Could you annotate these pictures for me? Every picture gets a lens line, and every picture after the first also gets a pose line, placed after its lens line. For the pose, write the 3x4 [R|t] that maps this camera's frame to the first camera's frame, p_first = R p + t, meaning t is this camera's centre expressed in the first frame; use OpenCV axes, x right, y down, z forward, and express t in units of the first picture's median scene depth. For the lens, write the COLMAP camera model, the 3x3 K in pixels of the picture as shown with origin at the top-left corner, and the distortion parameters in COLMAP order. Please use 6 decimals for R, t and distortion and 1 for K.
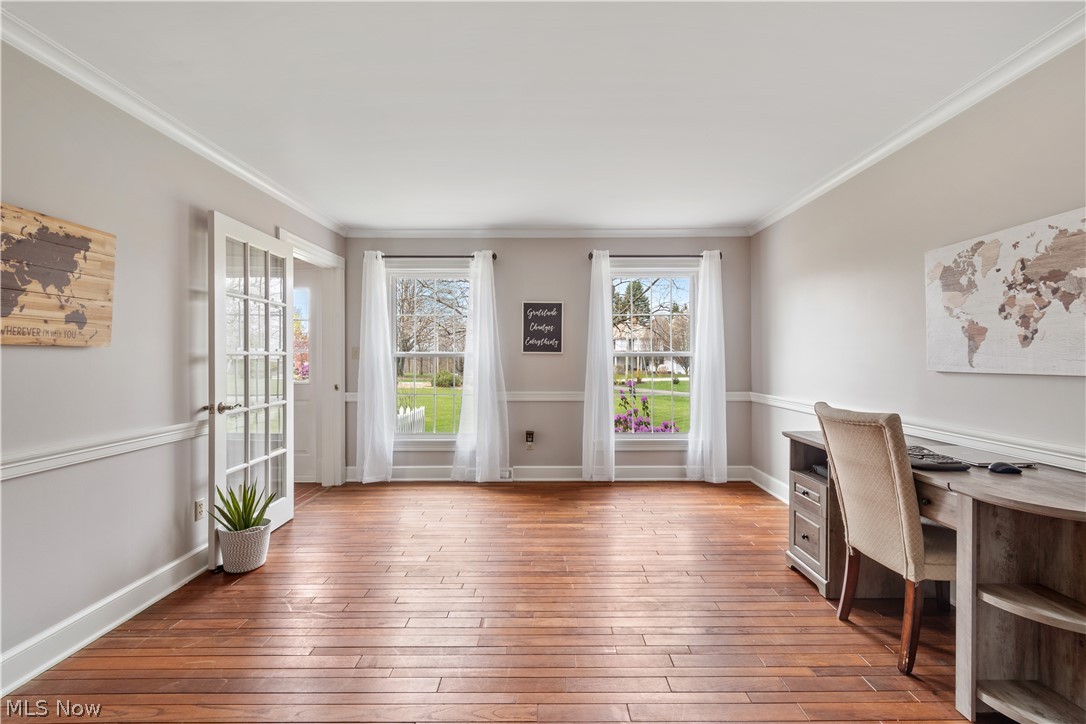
lens RADIAL K [[483.9, 0, 545.6], [0, 483.9, 356.8], [0, 0, 1]] dist [0.004215, -0.000669]
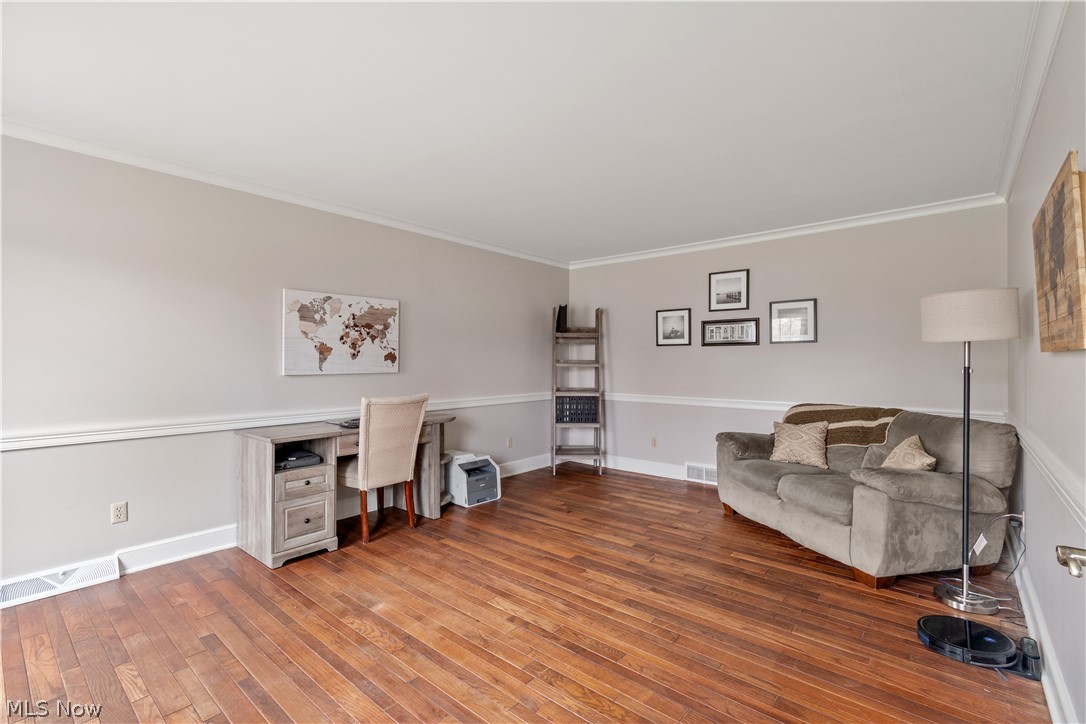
lens RADIAL K [[483.9, 0, 546.3], [0, 483.9, 363.7], [0, 0, 1]] dist [0.004215, -0.000669]
pose [[-0.761121, 0.006558, 0.648576, -0.836342], [0.006844, 0.999974, -0.002080, 0.005723], [-0.648574, 0.002856, -0.761147, 1.944287]]
